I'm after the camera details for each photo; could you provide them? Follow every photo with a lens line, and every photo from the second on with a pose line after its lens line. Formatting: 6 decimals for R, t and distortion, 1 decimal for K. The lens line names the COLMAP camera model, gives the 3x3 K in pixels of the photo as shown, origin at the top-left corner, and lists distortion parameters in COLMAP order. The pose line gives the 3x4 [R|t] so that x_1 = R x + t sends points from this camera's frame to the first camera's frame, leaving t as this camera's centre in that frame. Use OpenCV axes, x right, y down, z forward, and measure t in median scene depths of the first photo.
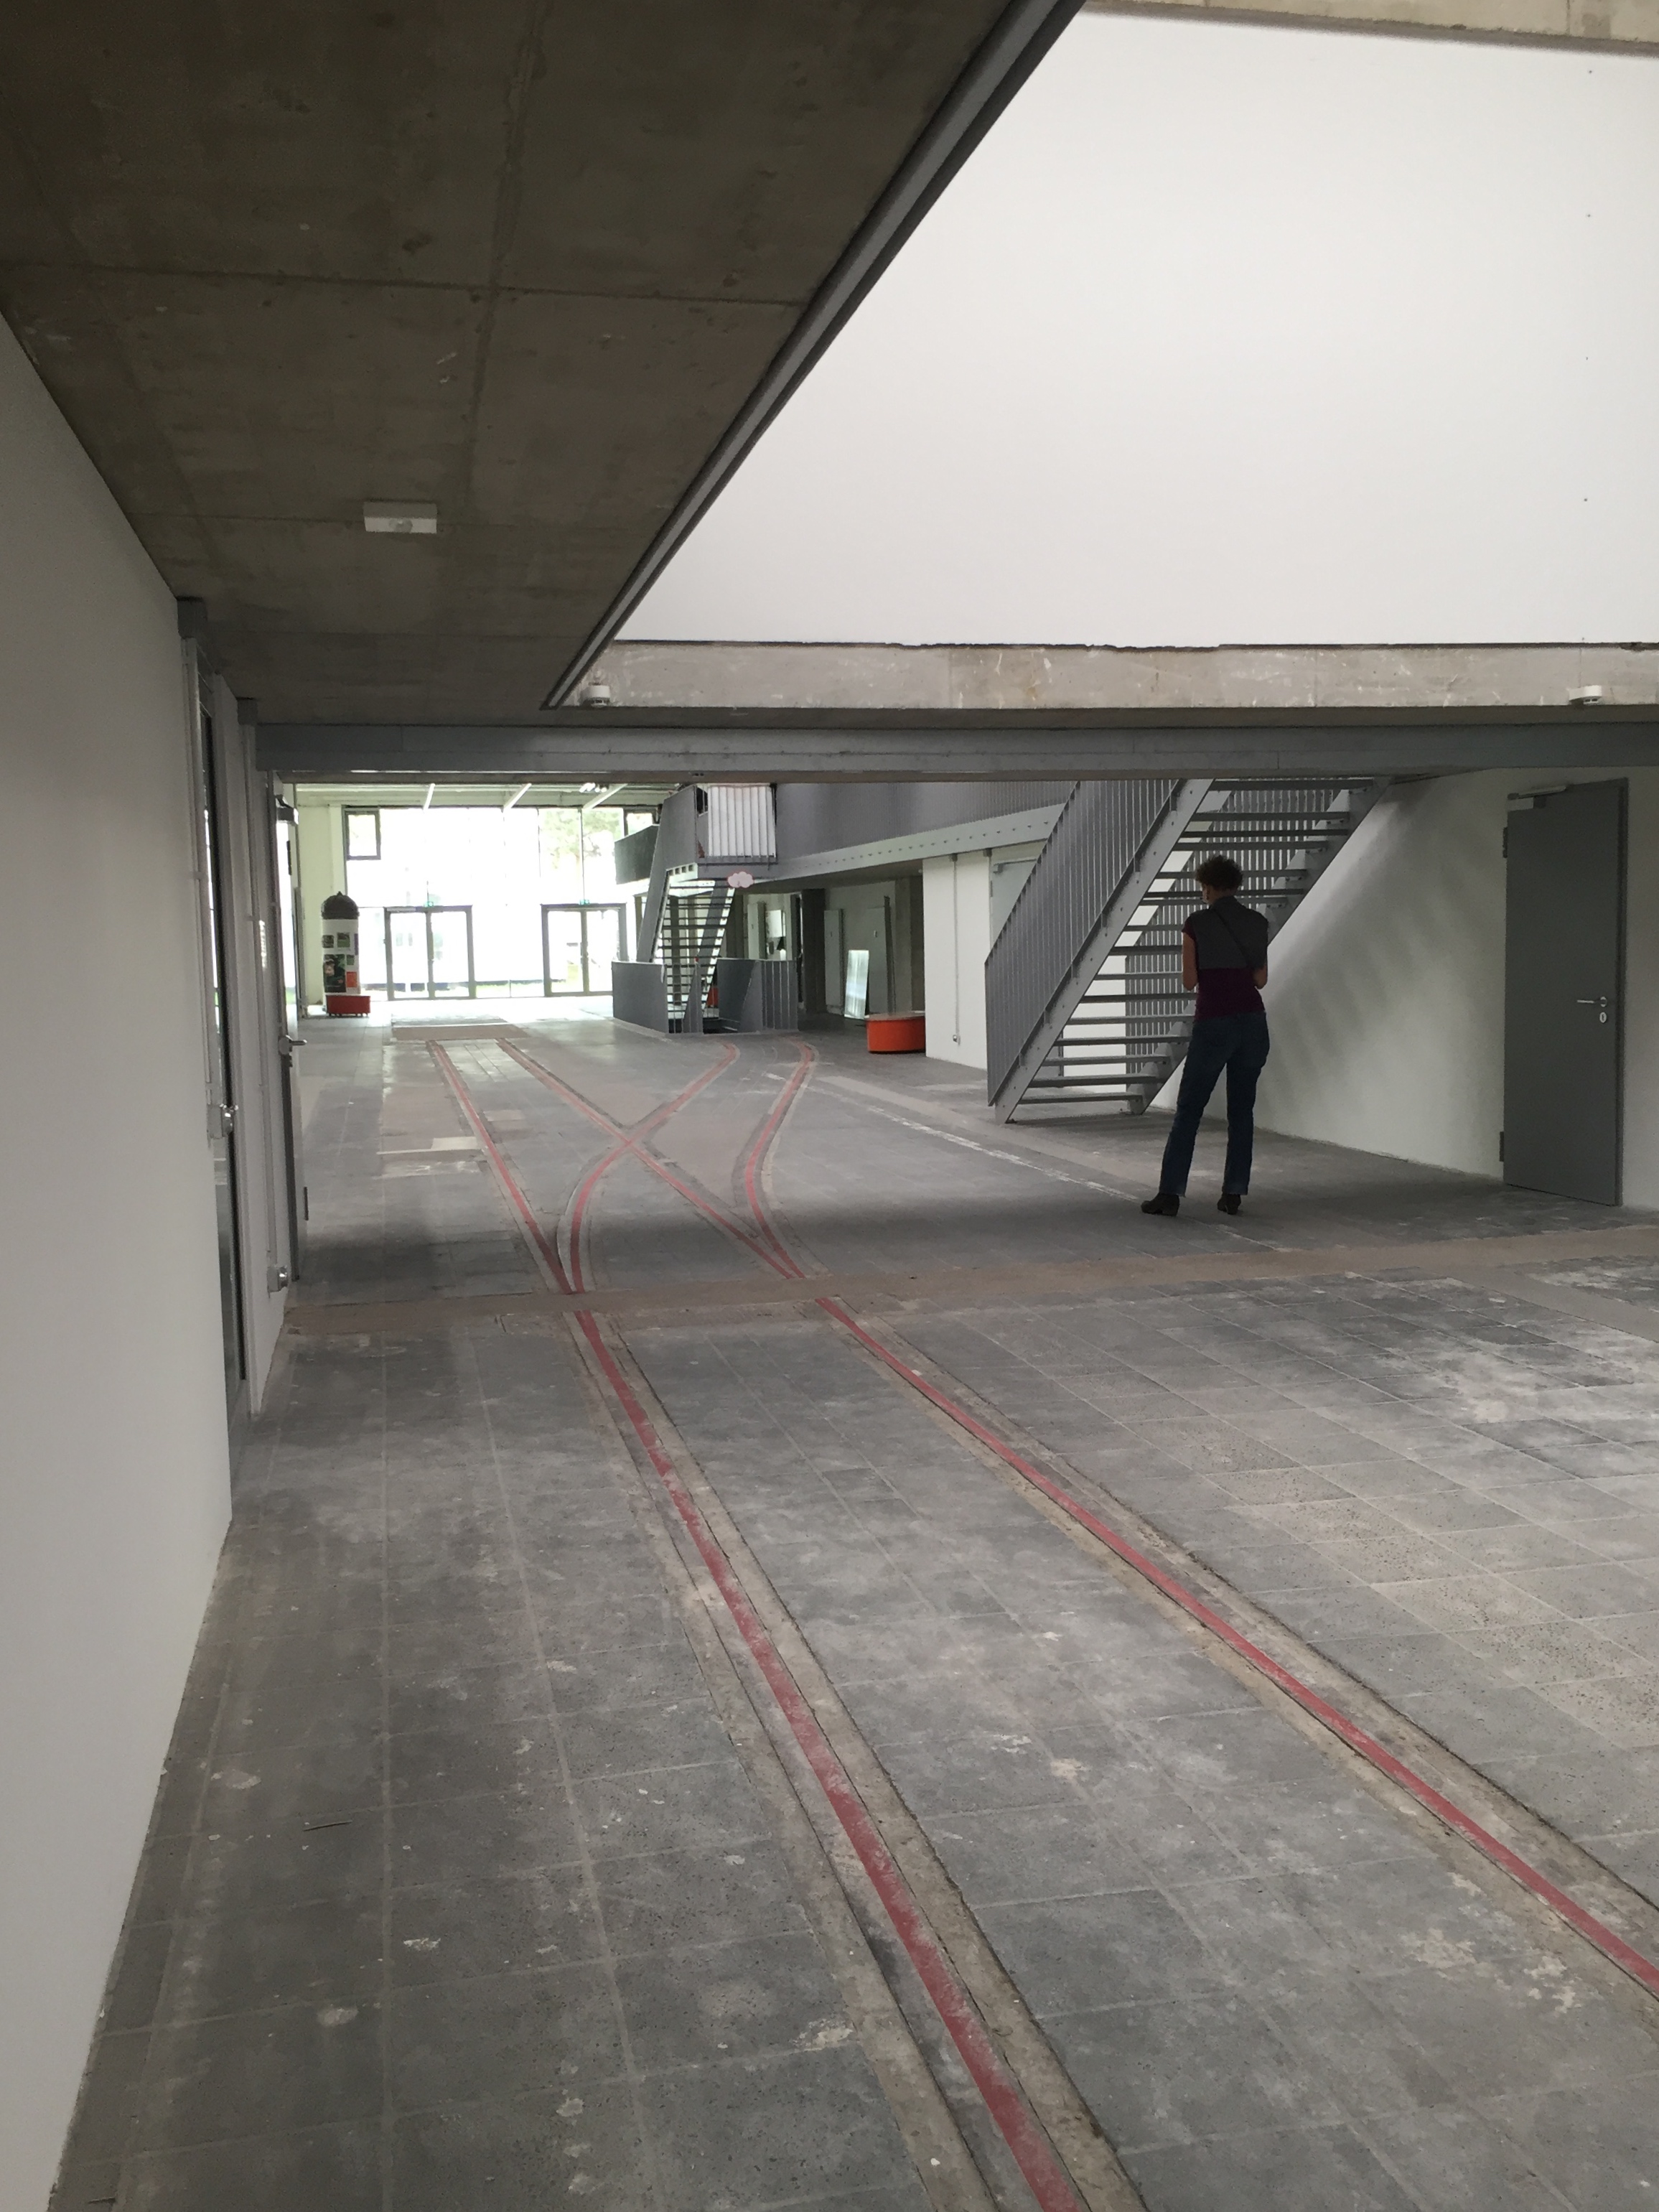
lens RADIAL K [[1901.6, 0, 831.3], [0, 1901.6, 1106.5], [0, 0, 1]] dist [0.057664, 0.000956]
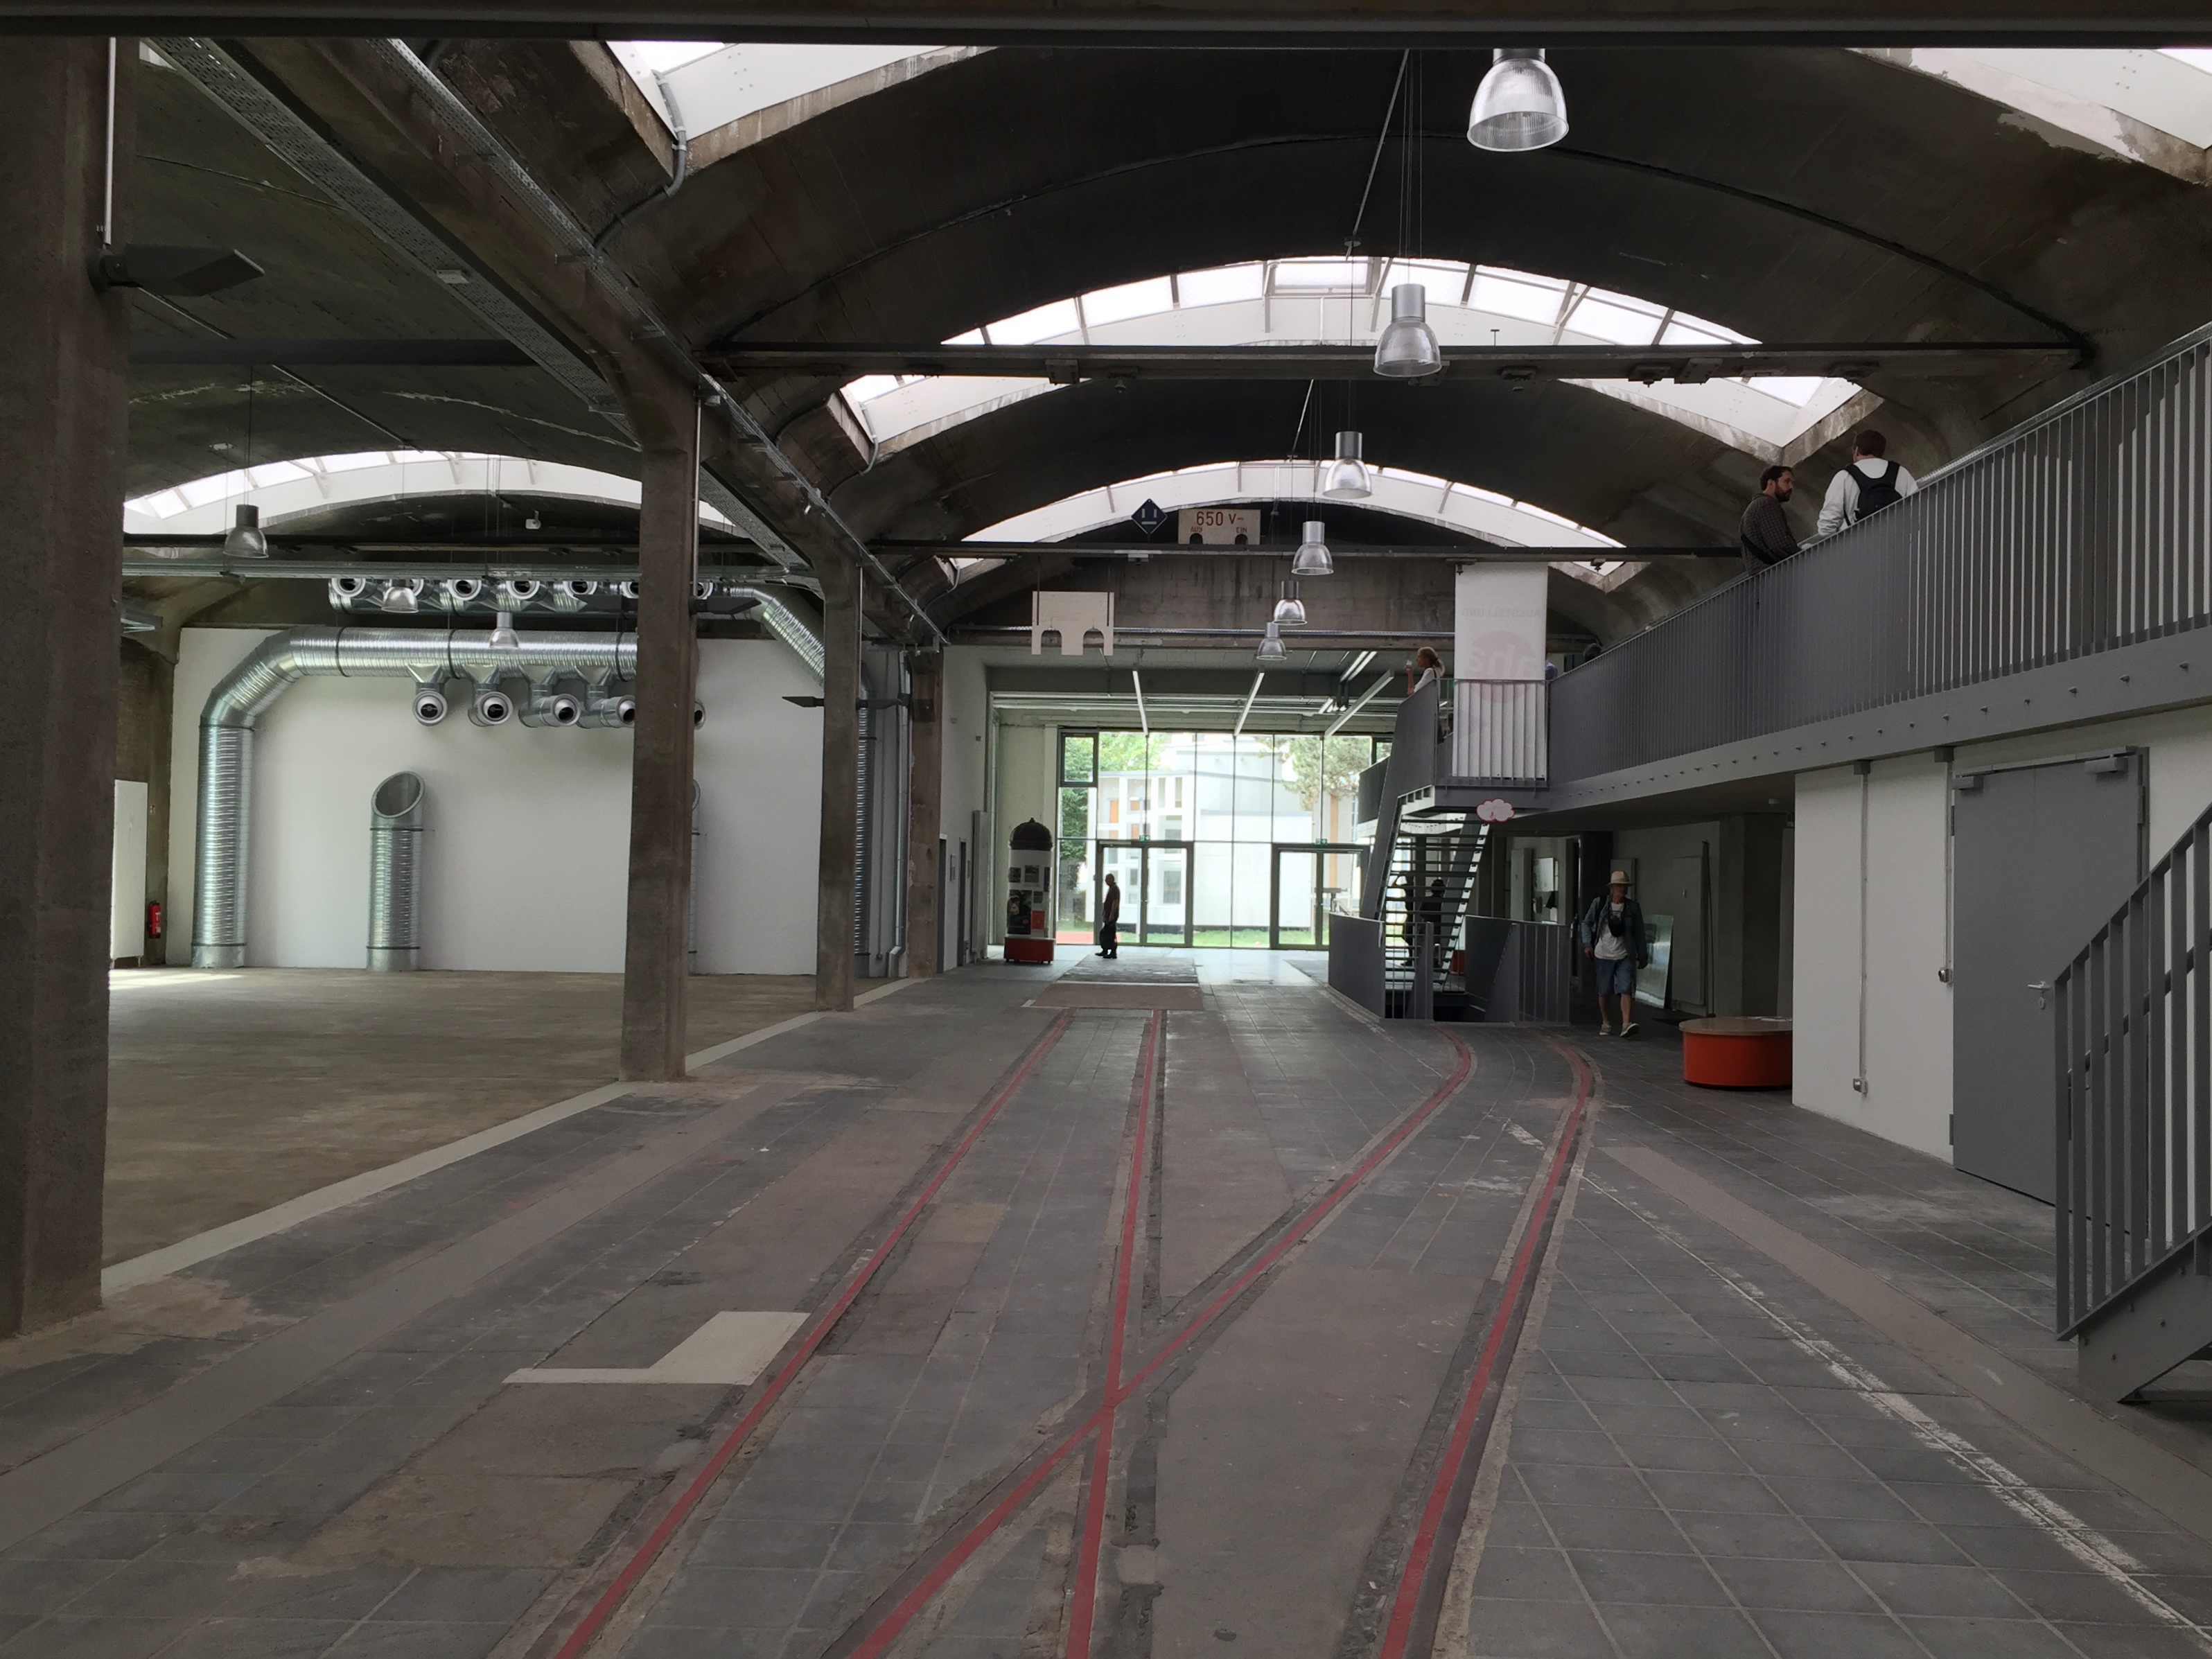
lens RADIAL K [[1901.7, 0, 1109.4], [0, 1901.7, 829.4], [0, 0, 1]] dist [0.057664, 0.000956]
pose [[0.966444, 0.034725, -0.254519, -0.004237], [-0.064222, 0.992018, -0.108516, -0.020613], [0.248719, 0.121220, 0.960960, 0.229307]]
